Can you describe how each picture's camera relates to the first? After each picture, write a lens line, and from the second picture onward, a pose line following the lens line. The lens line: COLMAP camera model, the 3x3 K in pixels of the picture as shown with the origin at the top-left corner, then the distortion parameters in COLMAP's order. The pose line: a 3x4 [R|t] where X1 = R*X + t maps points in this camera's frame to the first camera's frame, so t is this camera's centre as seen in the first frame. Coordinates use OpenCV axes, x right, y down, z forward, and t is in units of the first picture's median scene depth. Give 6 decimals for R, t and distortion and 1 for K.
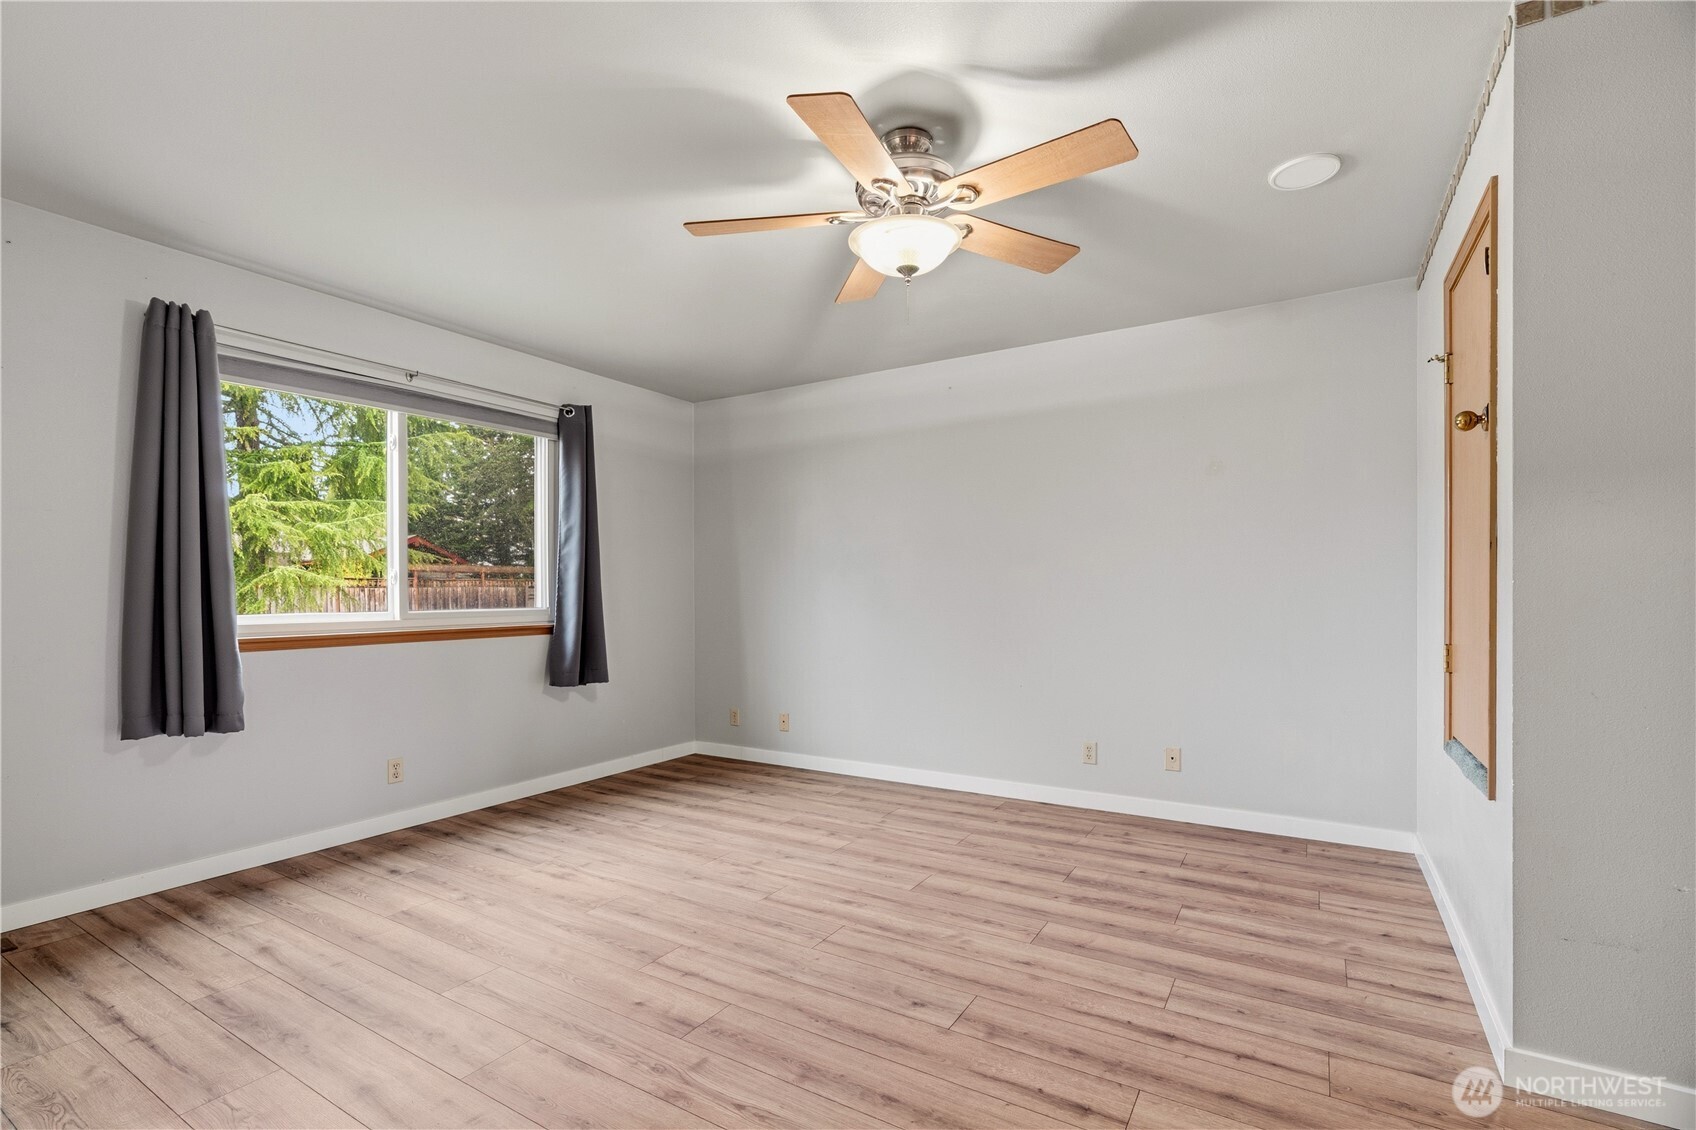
lens RADIAL K [[768.9, 0, 834.7], [0, 768.9, 582.0], [0, 0, 1]] dist [-0.008405, 0.001566]
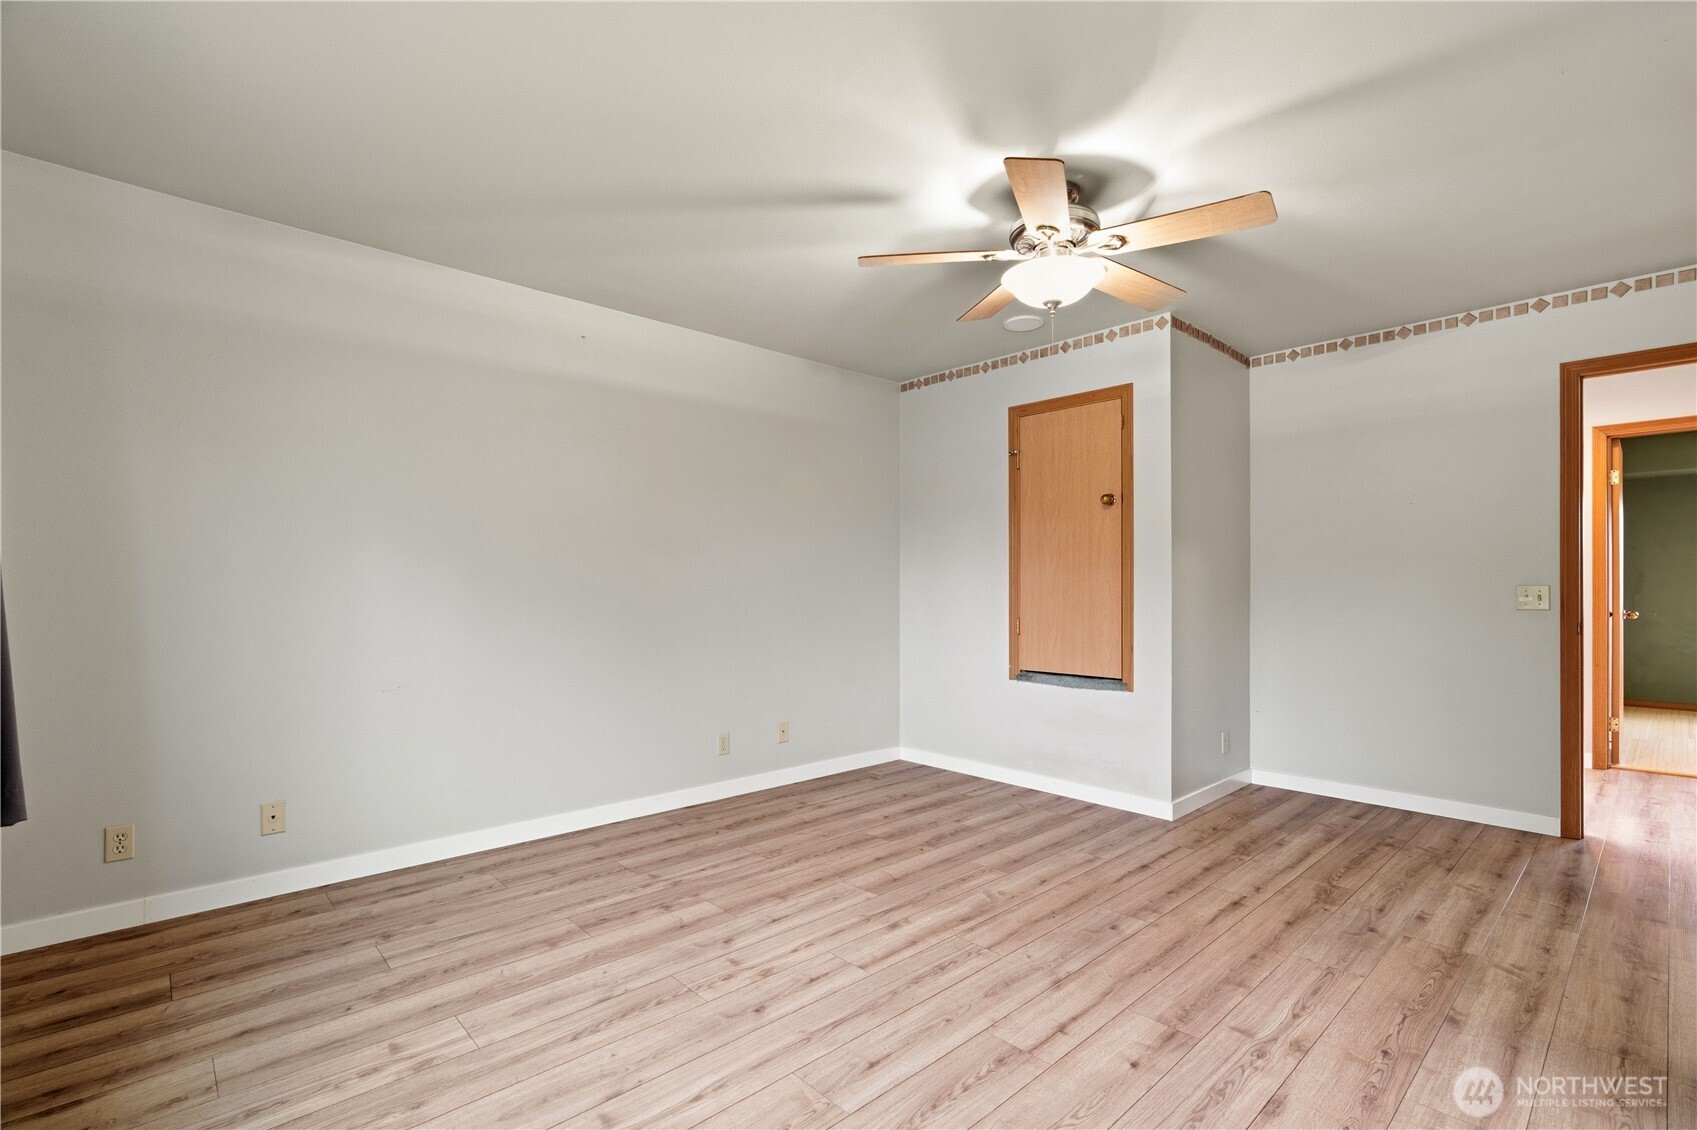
lens RADIAL K [[769.4, 0, 839.0], [0, 769.4, 570.0], [0, 0, 1]] dist [-0.008405, 0.001566]
pose [[0.268251, 0.027789, 0.962948, -0.780612], [-0.015232, 0.999581, -0.024603, 0.016383], [-0.963229, -0.008068, 0.268562, 0.722198]]
